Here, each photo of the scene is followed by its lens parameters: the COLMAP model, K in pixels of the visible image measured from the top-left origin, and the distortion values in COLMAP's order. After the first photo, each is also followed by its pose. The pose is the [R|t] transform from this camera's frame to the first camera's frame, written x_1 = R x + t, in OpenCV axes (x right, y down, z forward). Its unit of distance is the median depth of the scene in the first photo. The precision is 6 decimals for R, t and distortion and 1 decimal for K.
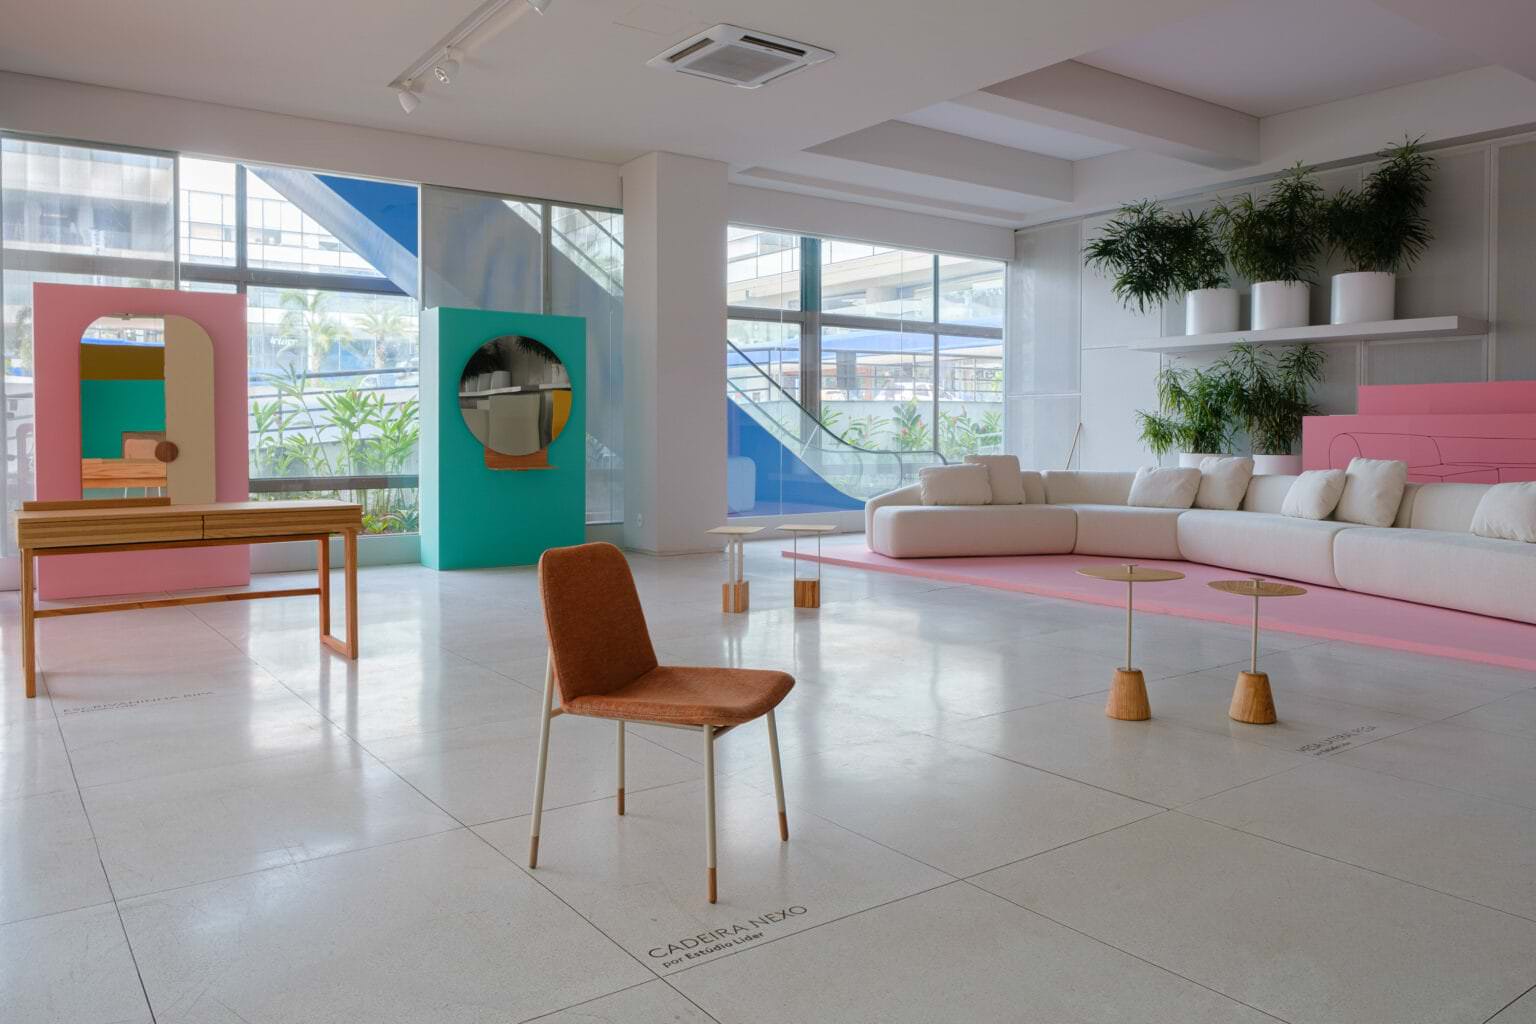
lens RADIAL K [[1097.3, 0, 768.3], [0, 1097.3, 511.4], [0, 0, 1]] dist [-0.002985, -0.003444]
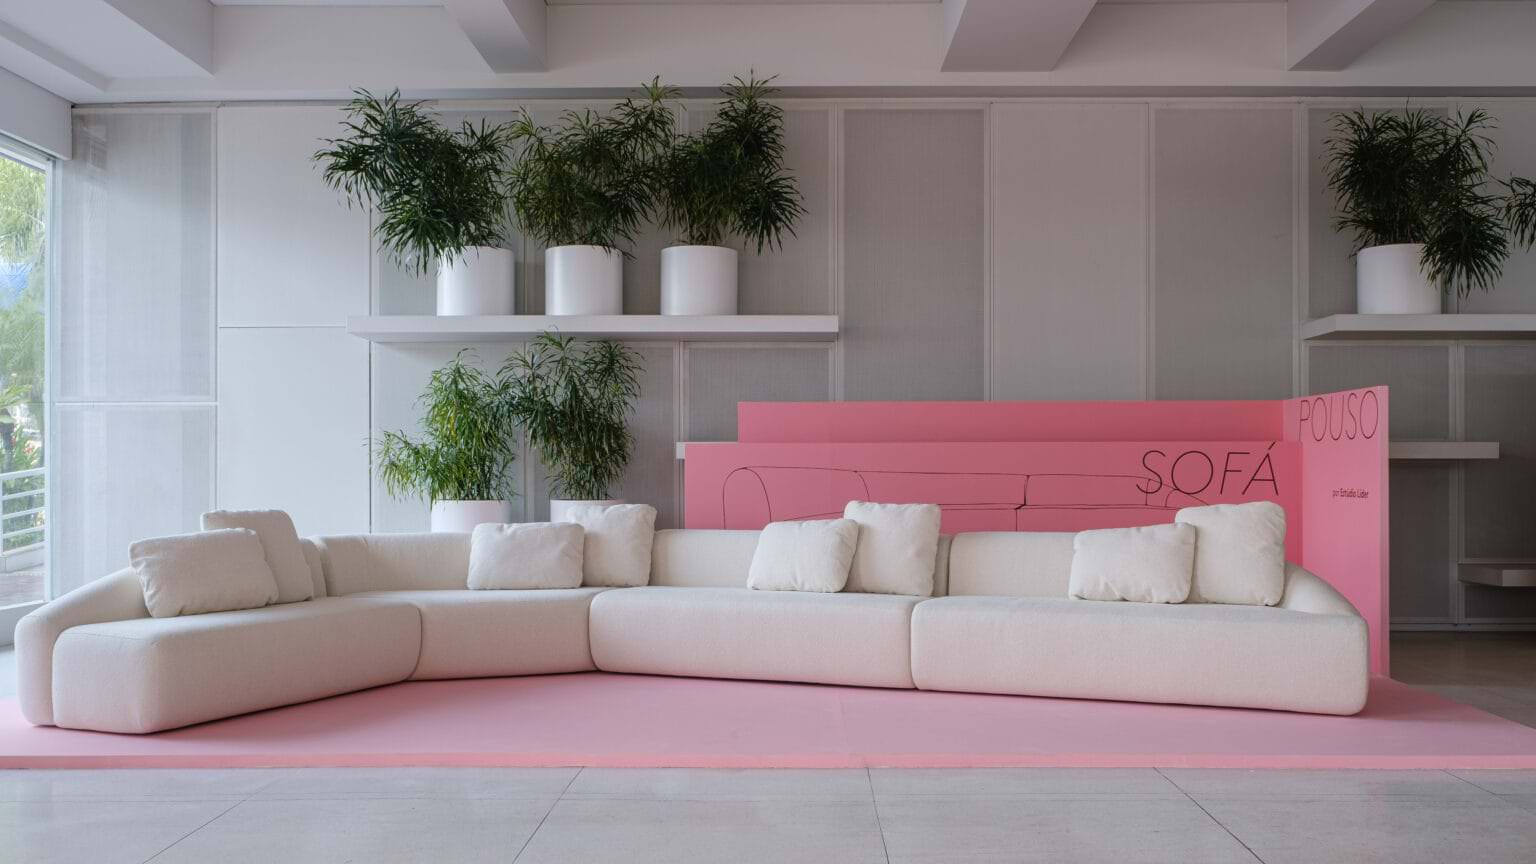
lens RADIAL K [[1535.3, 0, 761.5], [0, 1535.3, 469.6], [0, 0, 1]] dist [0.069662, 0.000000]
pose [[0.604851, -0.005422, 0.796320, -0.248287], [0.060498, 0.997400, -0.039161, -0.028204], [-0.794037, 0.071863, 0.603606, 0.361535]]
